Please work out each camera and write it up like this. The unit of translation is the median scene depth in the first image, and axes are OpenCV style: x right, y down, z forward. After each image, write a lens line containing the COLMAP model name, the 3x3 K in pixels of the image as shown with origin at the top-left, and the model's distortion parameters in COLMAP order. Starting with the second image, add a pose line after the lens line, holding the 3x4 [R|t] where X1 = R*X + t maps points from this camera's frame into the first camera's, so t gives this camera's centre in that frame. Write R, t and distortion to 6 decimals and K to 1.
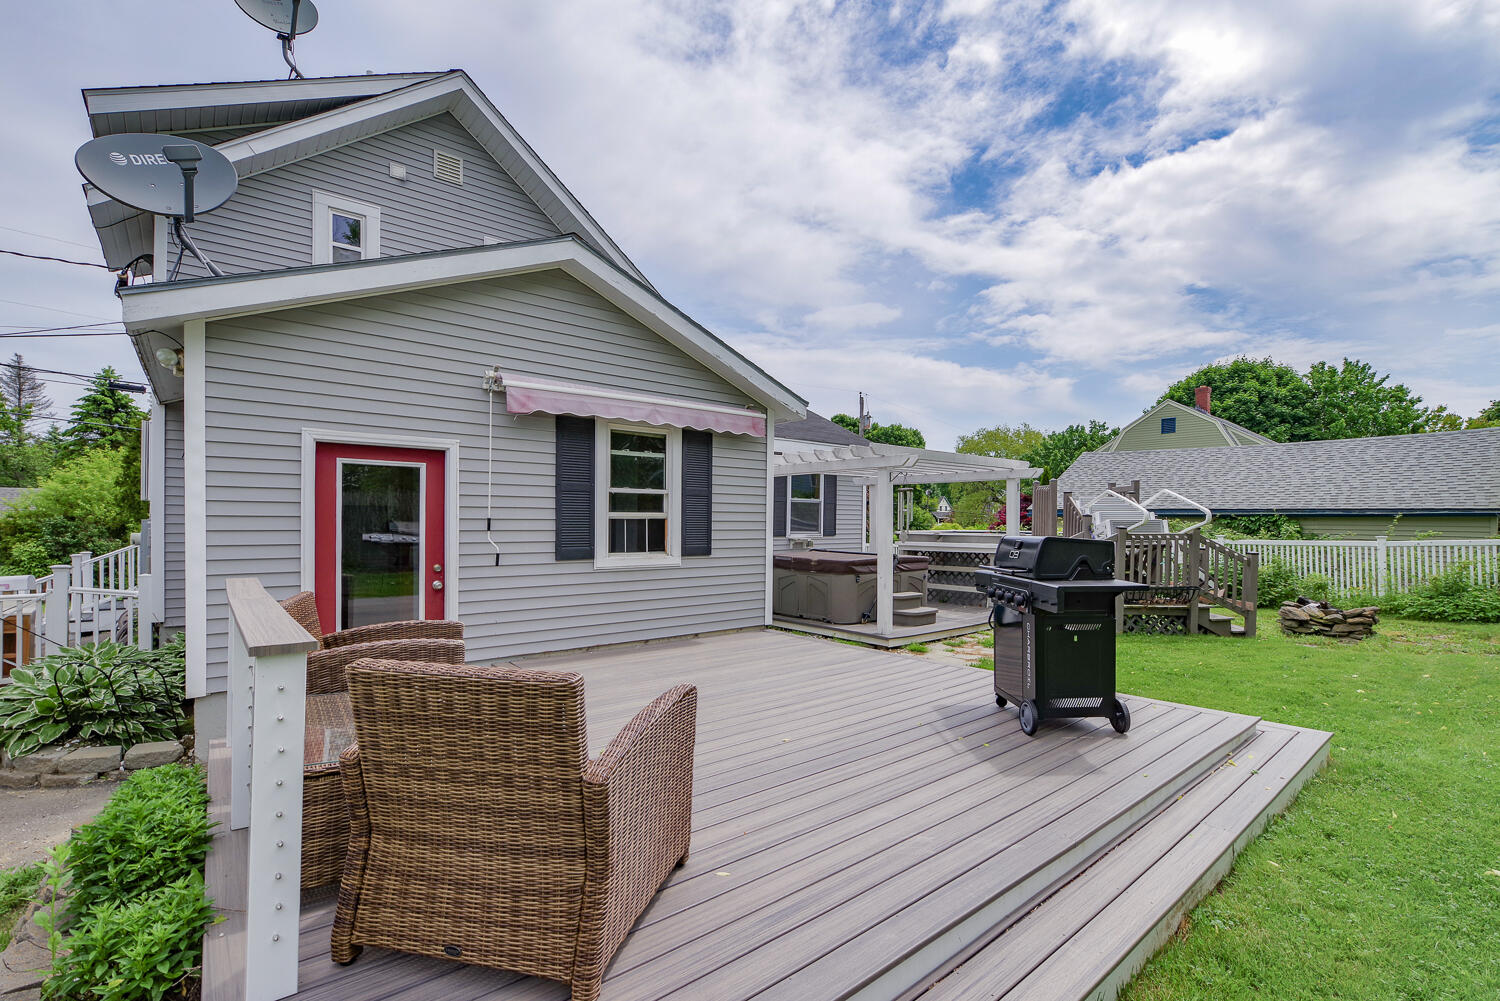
lens RADIAL K [[654.3, 0, 754.2], [0, 654.3, 542.1], [0, 0, 1]] dist [-0.002310, -0.000235]
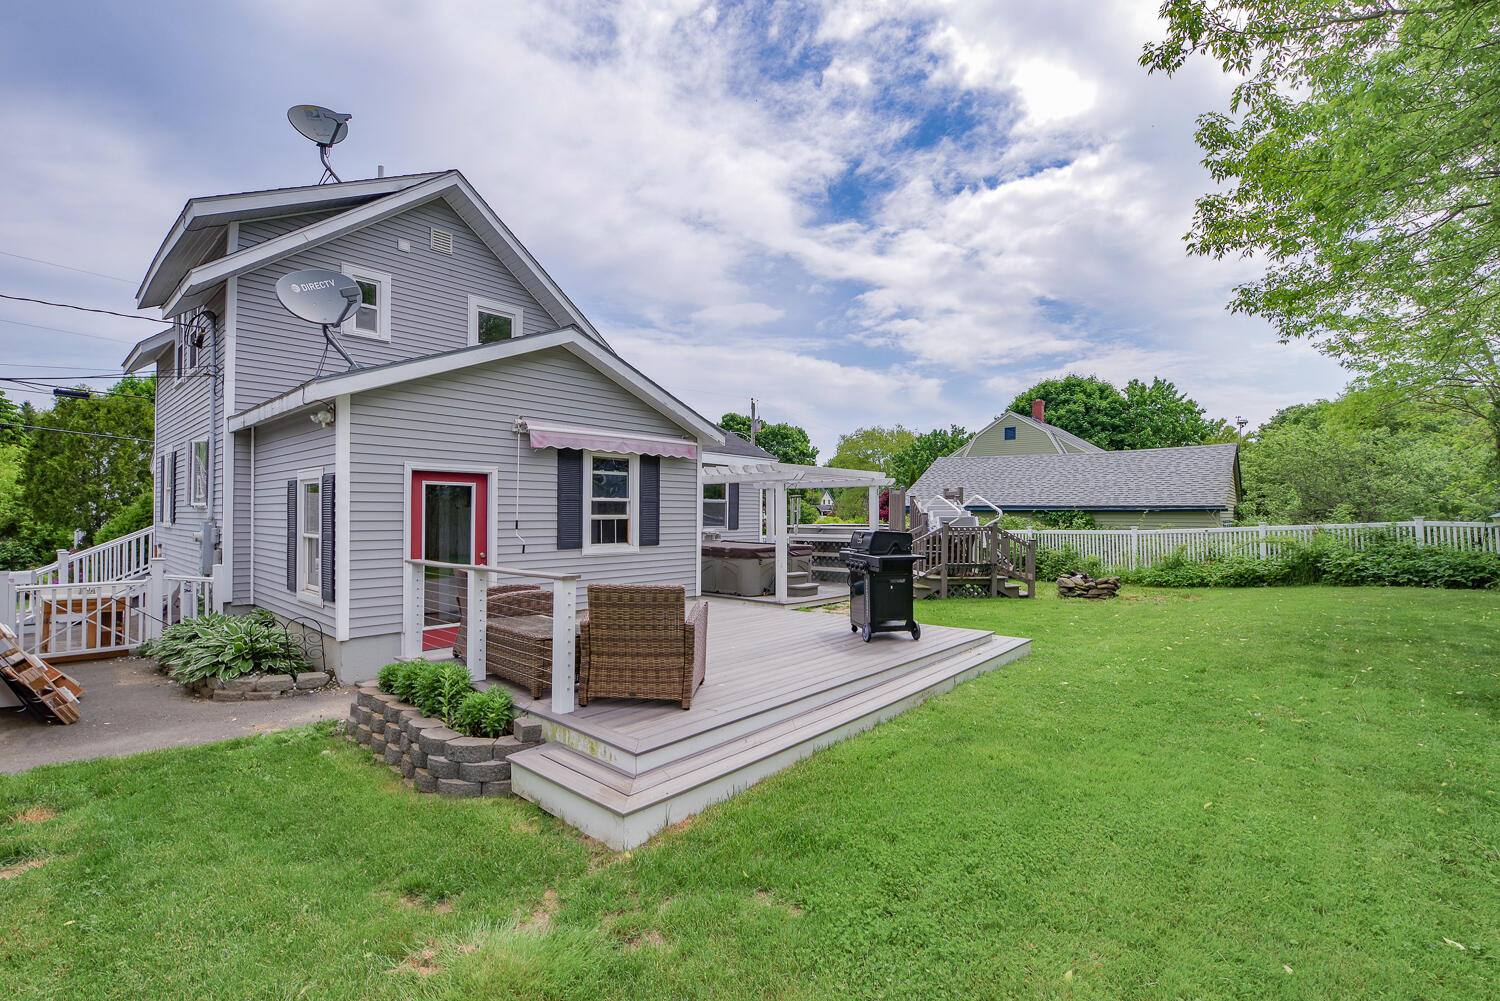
lens RADIAL K [[657.2, 0, 737.4], [0, 657.2, 507.7], [0, 0, 1]] dist [-0.001302, 0.000181]
pose [[0.989305, -0.002643, 0.145836, -0.060619], [0.008744, 0.999112, -0.041212, 0.000078], [-0.145597, 0.042046, 0.988450, -0.233078]]
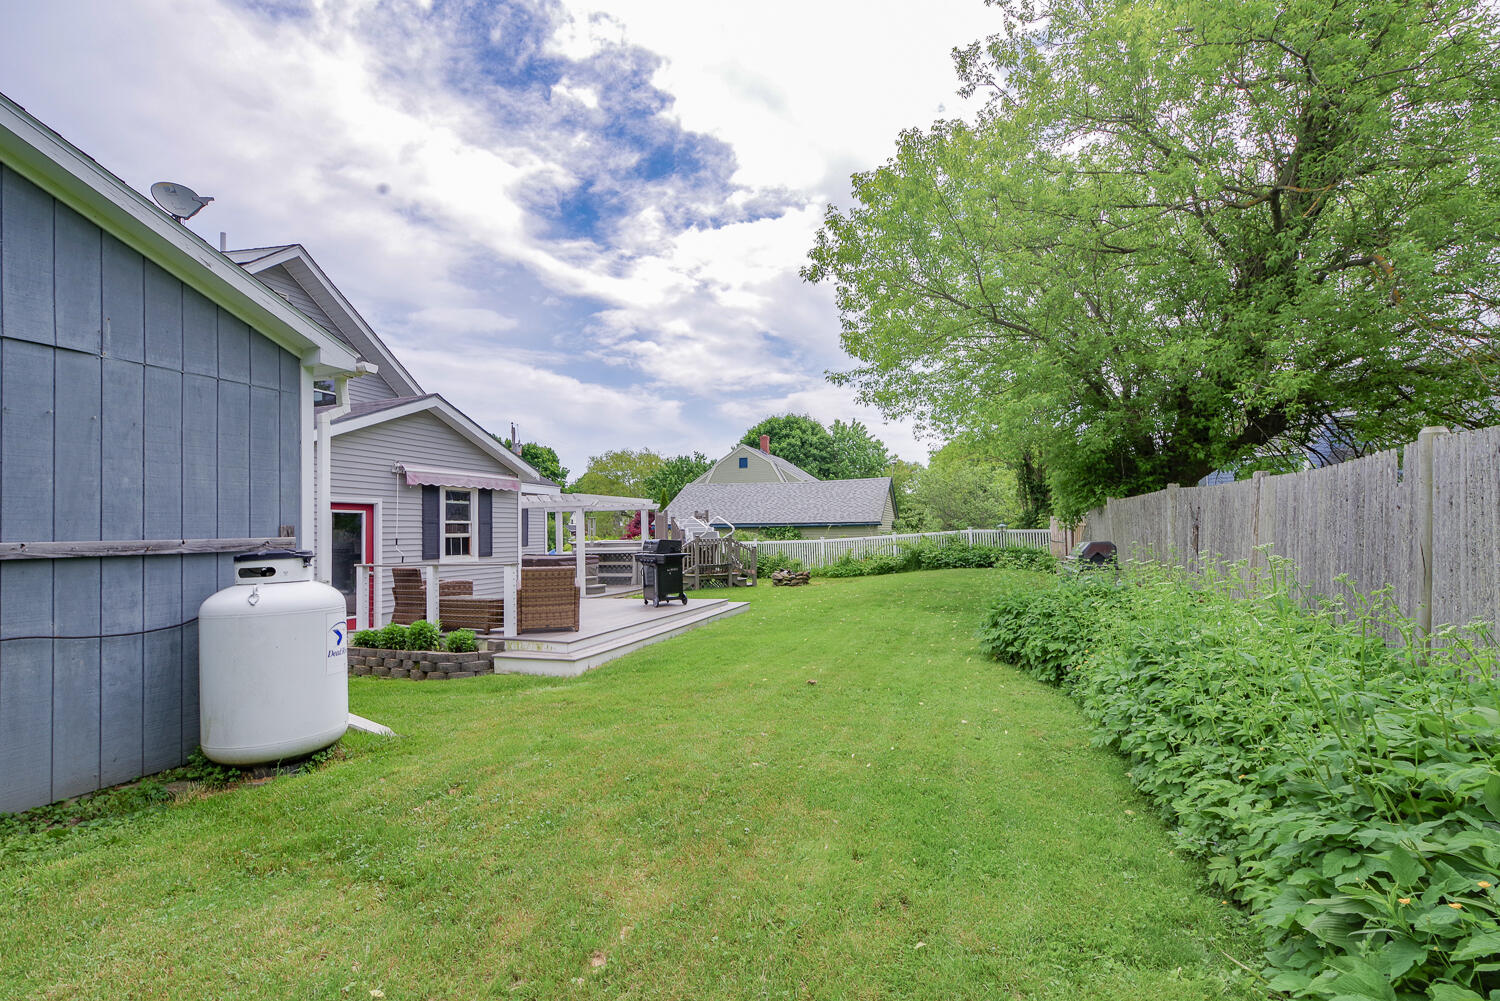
lens RADIAL K [[663.0, 0, 748.2], [0, 663.0, 525.9], [0, 0, 1]] dist [-0.005410, -0.000234]
pose [[0.856792, -0.015555, 0.515428, -0.236860], [0.038559, 0.998679, -0.033957, 0.015313], [-0.514219, 0.048969, 0.856260, -0.557389]]
